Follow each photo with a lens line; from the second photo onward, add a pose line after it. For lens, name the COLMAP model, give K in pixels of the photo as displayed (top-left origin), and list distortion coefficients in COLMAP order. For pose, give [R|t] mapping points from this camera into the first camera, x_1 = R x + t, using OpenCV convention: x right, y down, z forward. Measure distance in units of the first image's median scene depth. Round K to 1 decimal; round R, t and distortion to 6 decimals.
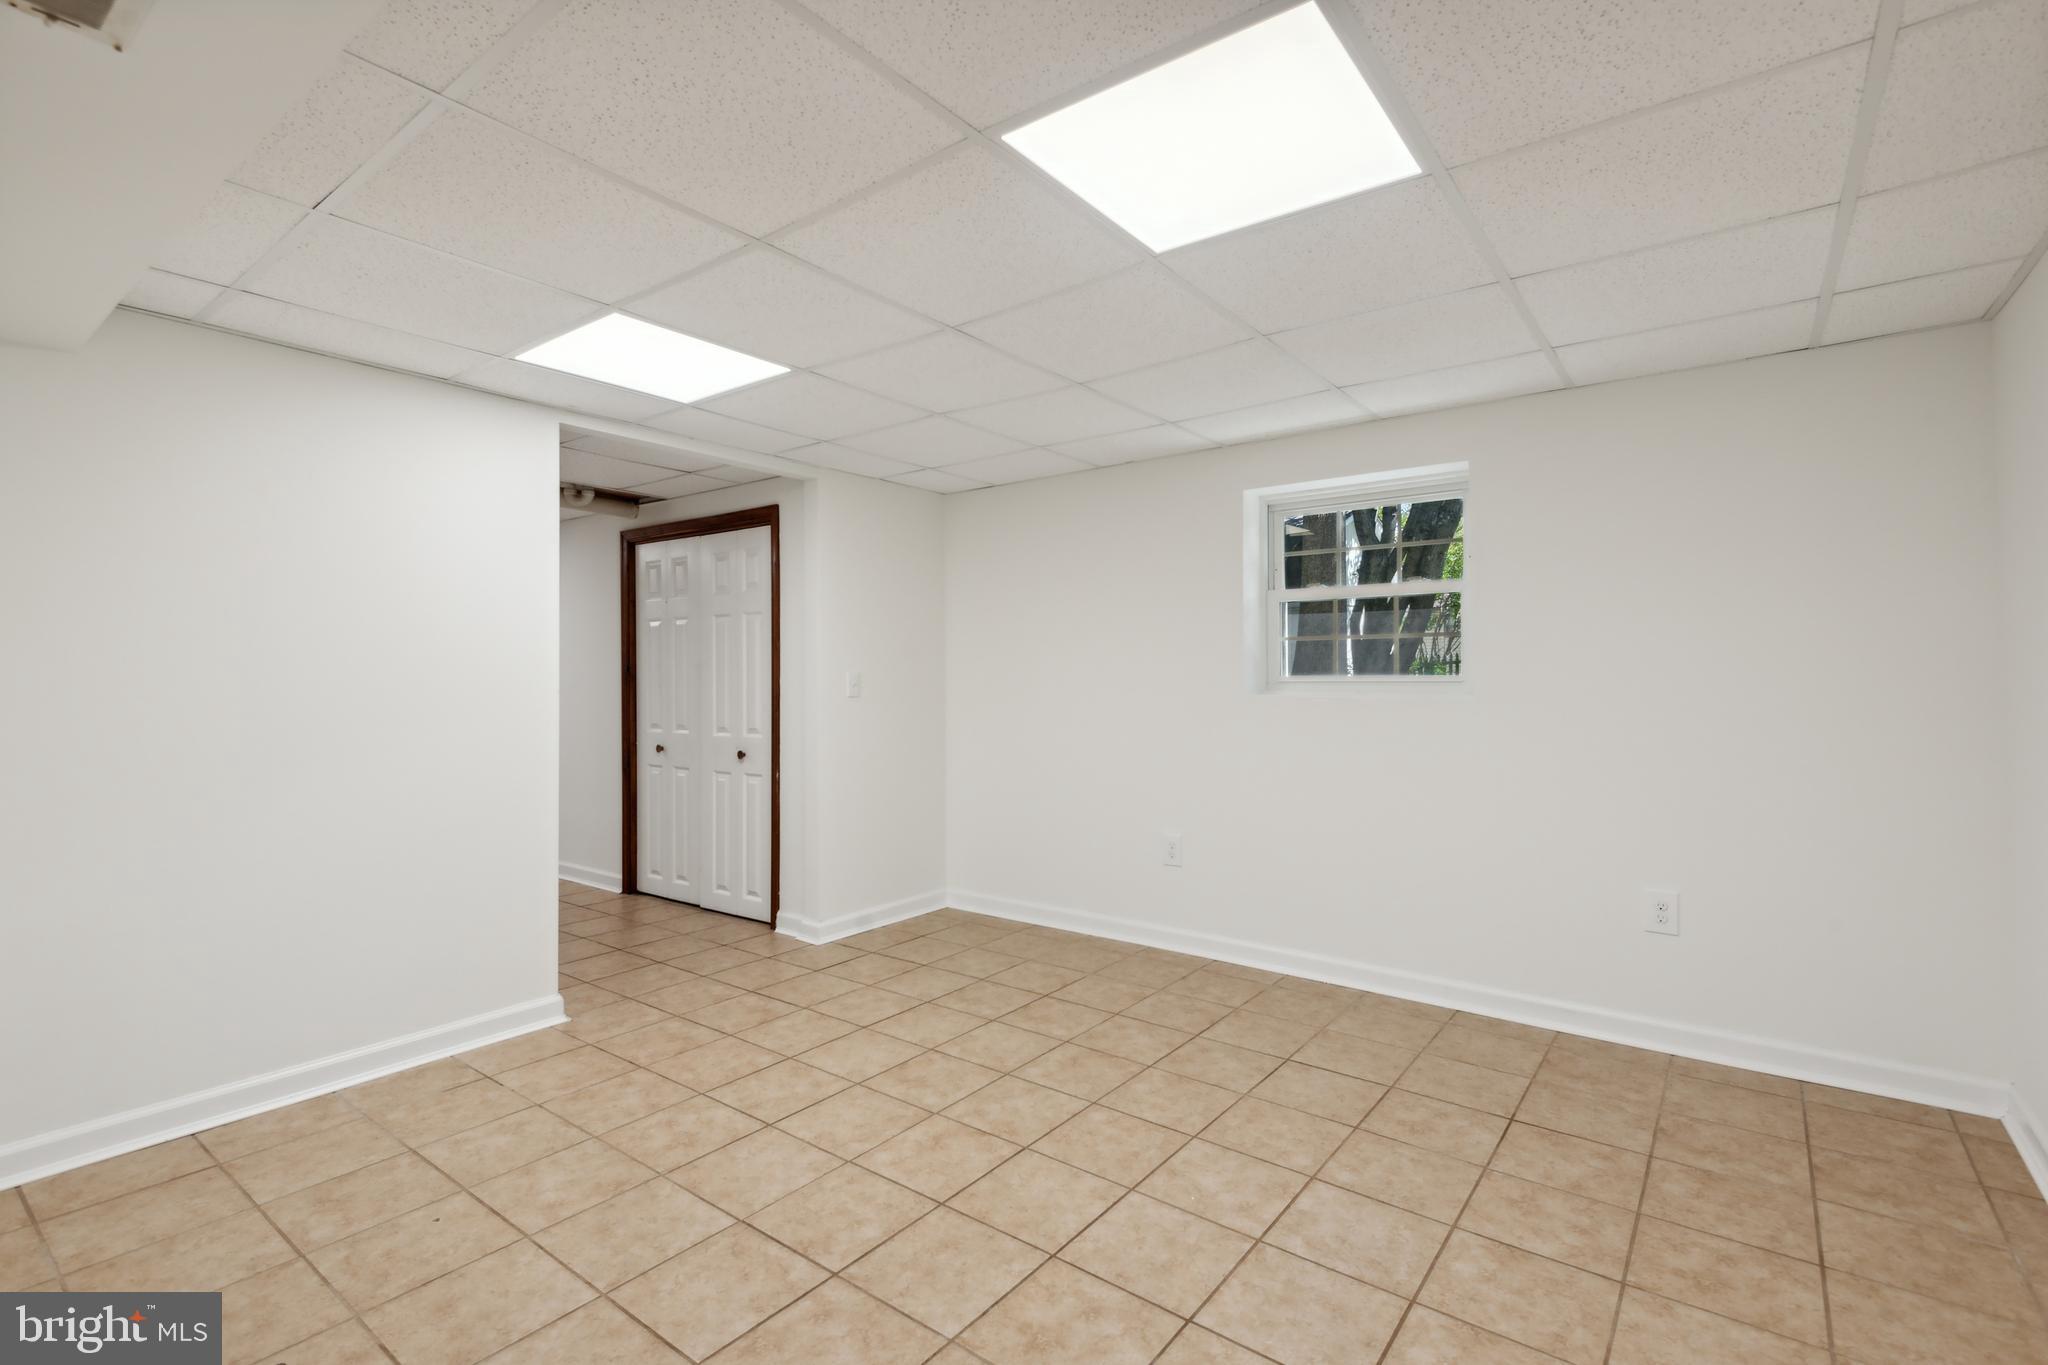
lens RADIAL K [[940.4, 0, 1018.1], [0, 940.4, 682.0], [0, 0, 1]] dist [0.018501, -0.006351]
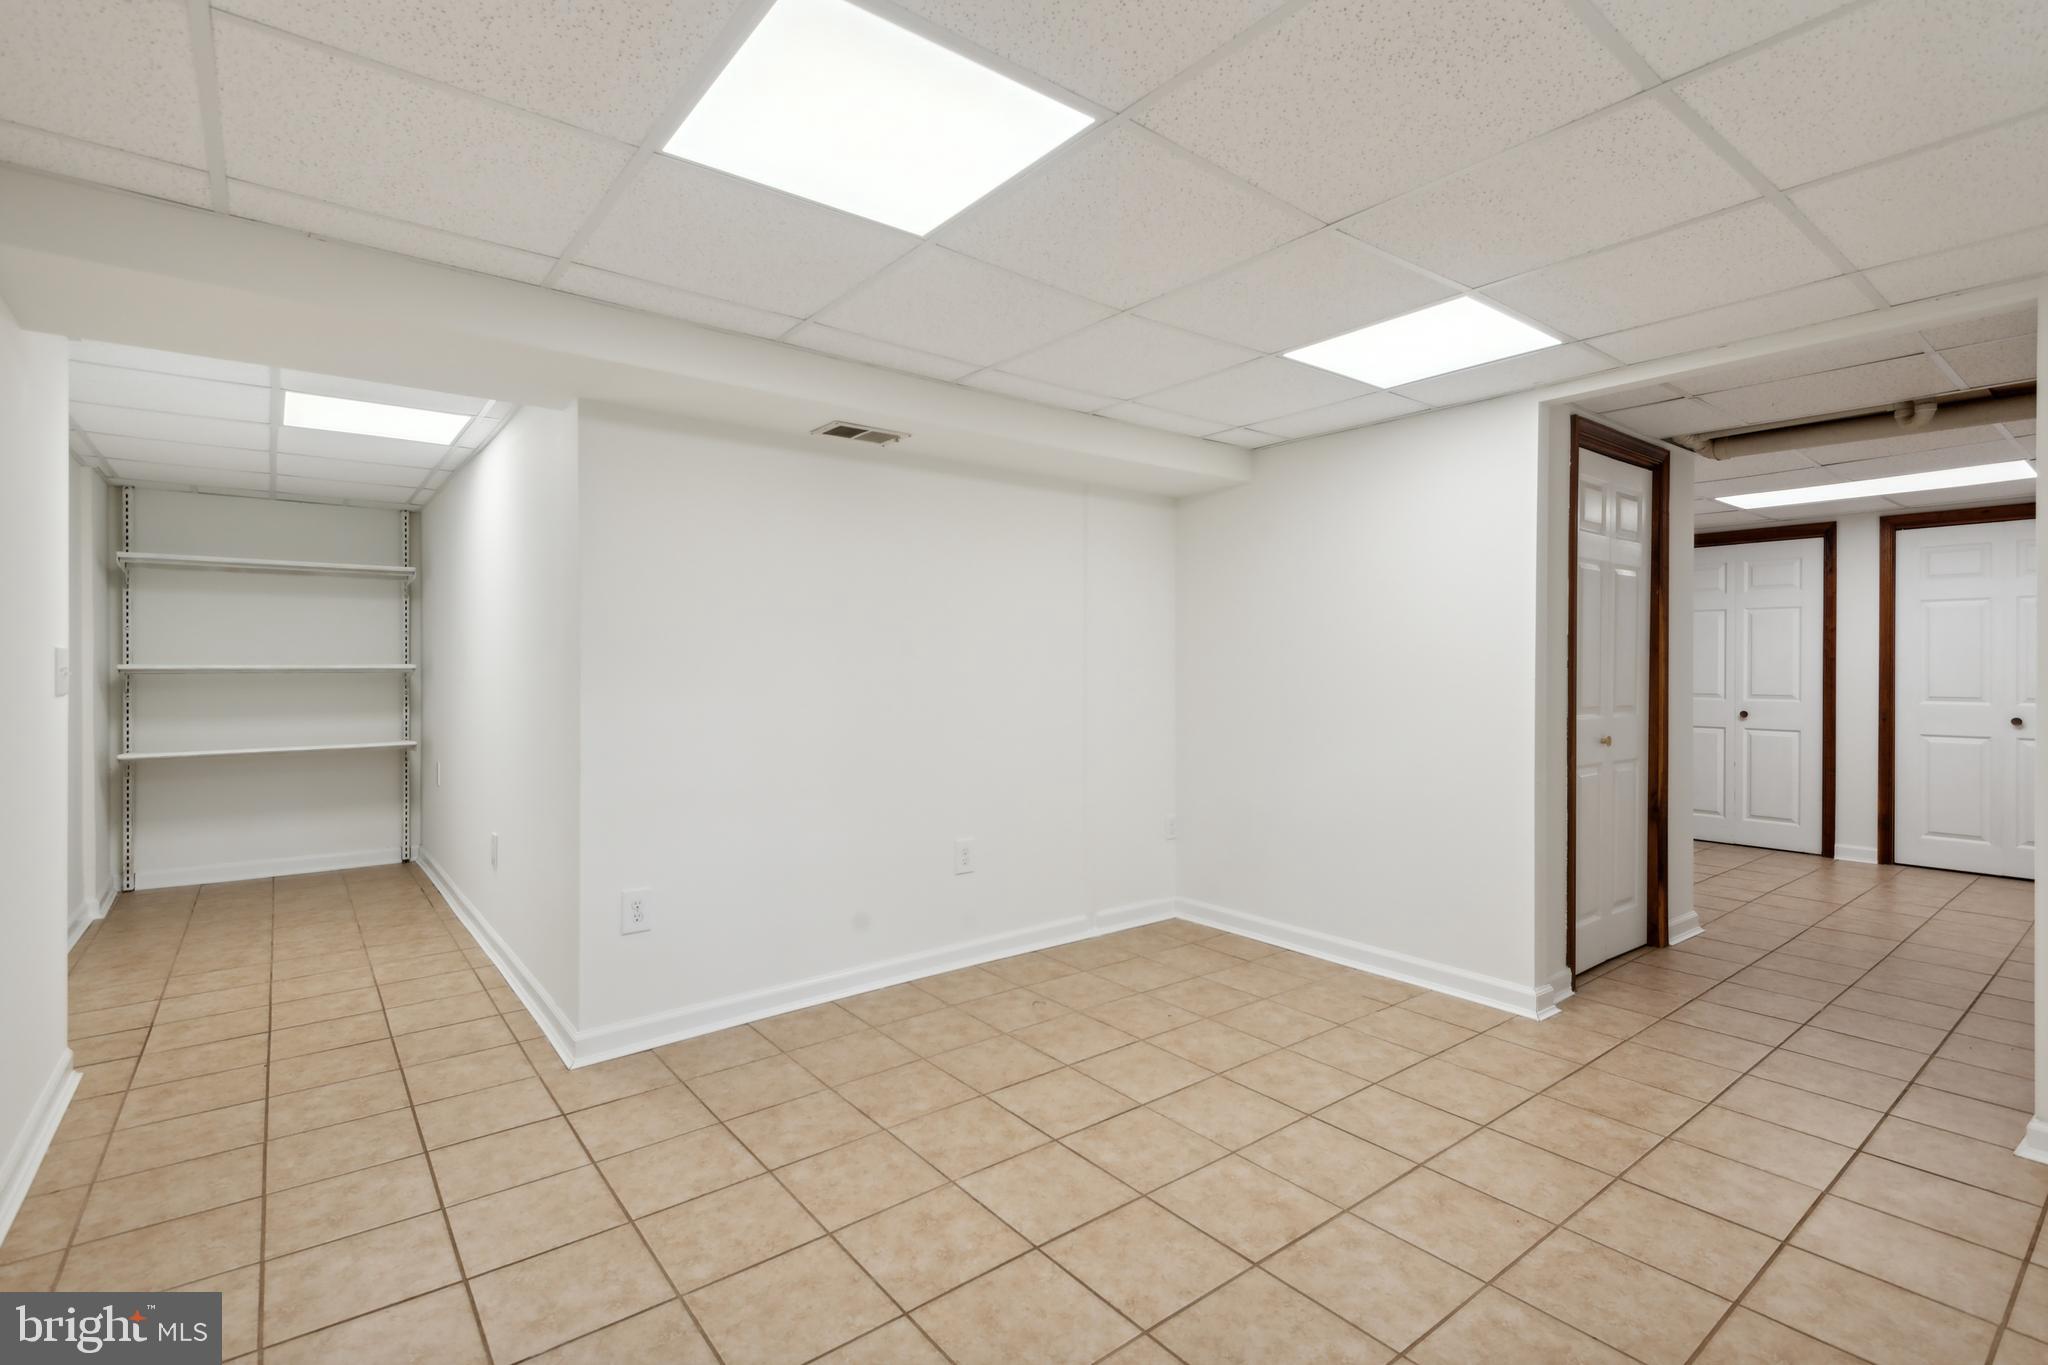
lens RADIAL K [[940.4, 0, 1015.3], [0, 940.4, 669.3], [0, 0, 1]] dist [0.018501, -0.006351]
pose [[-0.247327, 0.008142, -0.968898, 0.754851], [-0.008546, 0.999907, 0.010584, -0.006807], [0.968894, 0.010898, -0.247234, 0.921663]]
